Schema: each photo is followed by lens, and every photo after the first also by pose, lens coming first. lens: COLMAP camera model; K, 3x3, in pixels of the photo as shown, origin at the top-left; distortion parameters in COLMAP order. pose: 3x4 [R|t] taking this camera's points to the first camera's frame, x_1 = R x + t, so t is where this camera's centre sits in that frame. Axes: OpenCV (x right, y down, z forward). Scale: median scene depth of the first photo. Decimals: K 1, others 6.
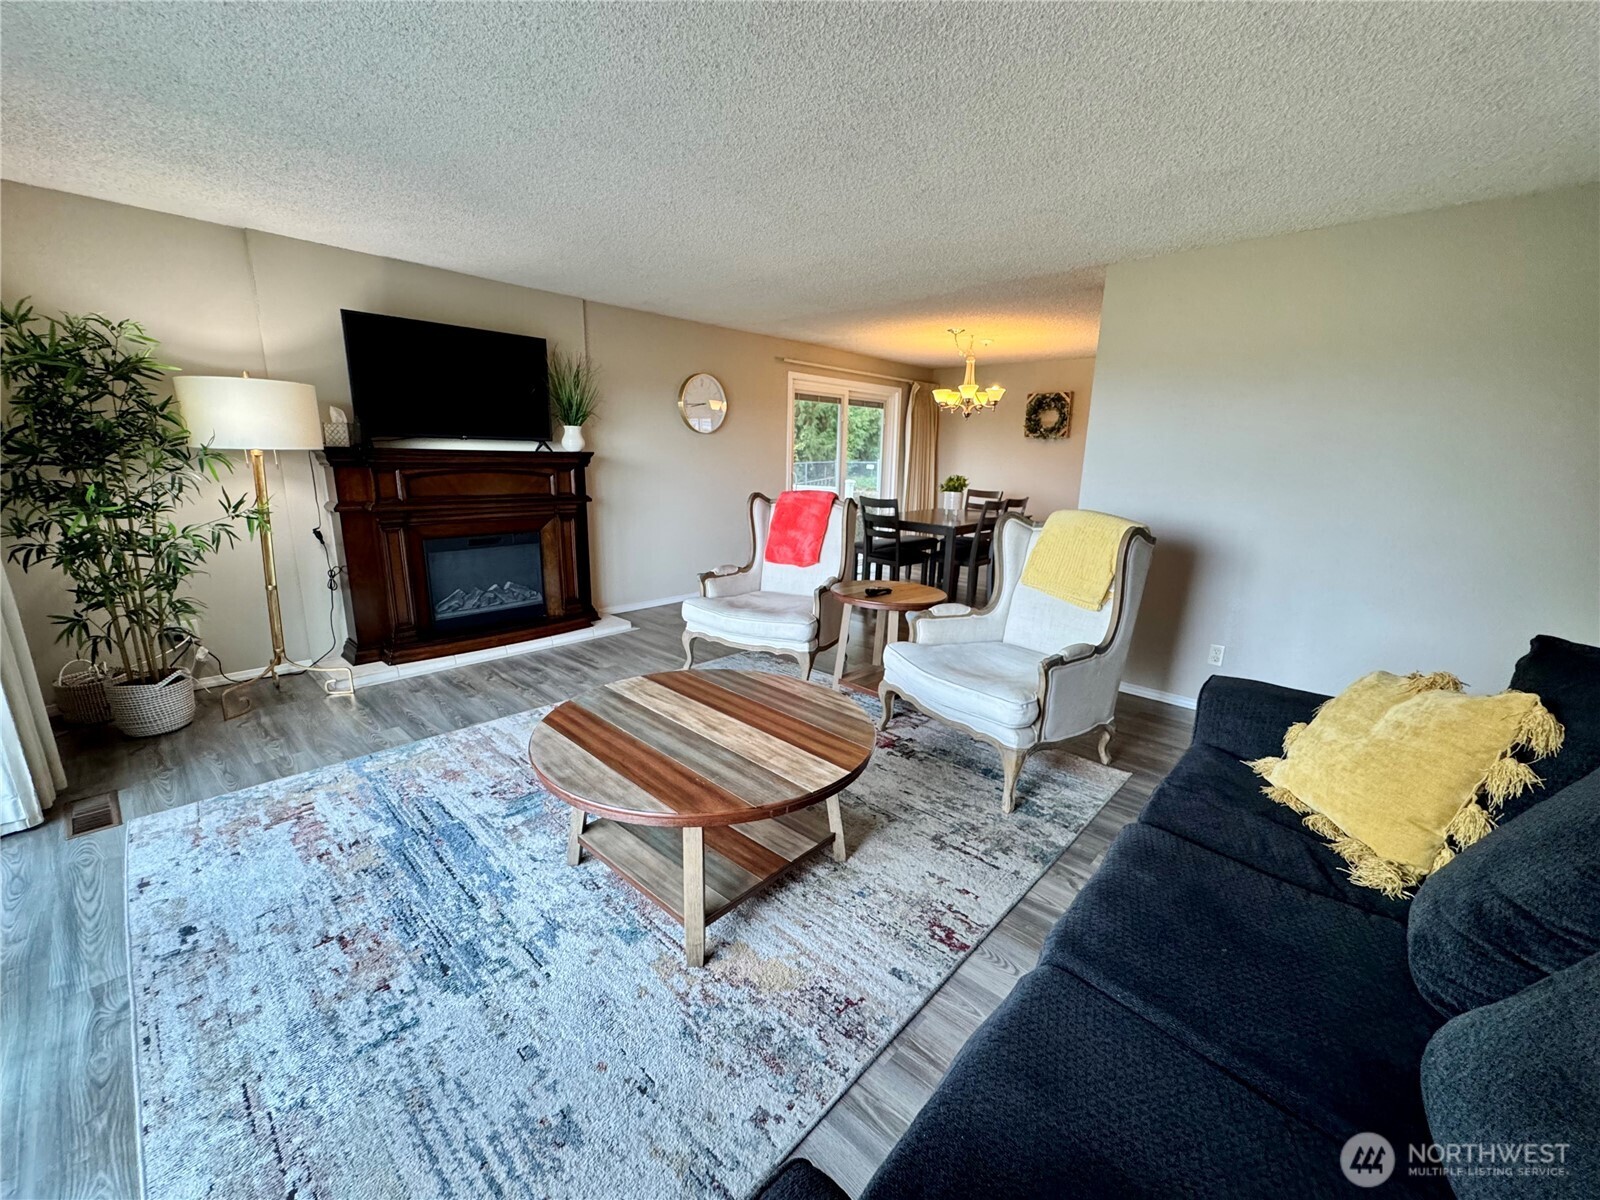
lens RADIAL K [[636.4, 0, 798.7], [0, 636.4, 605.7], [0, 0, 1]] dist [-0.002031, -0.000496]
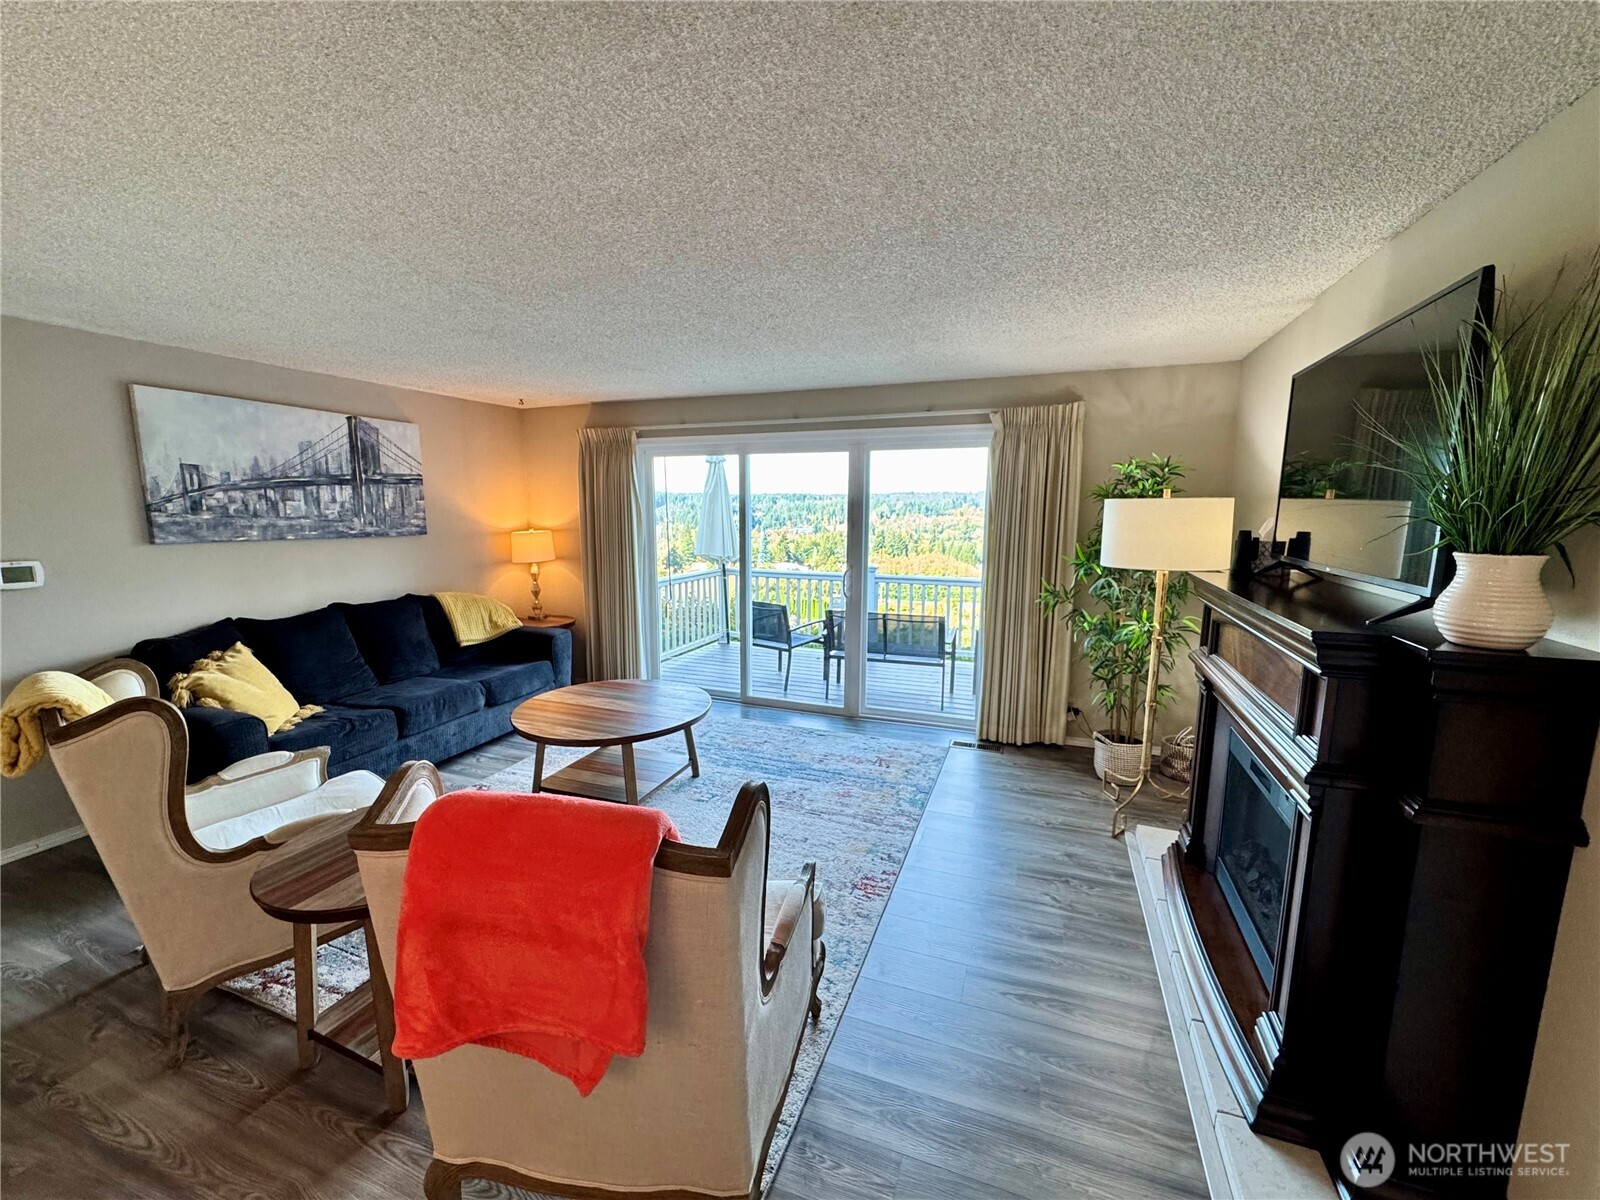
lens RADIAL K [[636.4, 0, 801.4], [0, 636.4, 601.5], [0, 0, 1]] dist [-0.002031, -0.000496]
pose [[-0.929093, 0.028688, -0.368731, 0.013105], [-0.107773, 0.932719, 0.344123, -0.521044], [0.353794, 0.359462, -0.863491, 1.840987]]
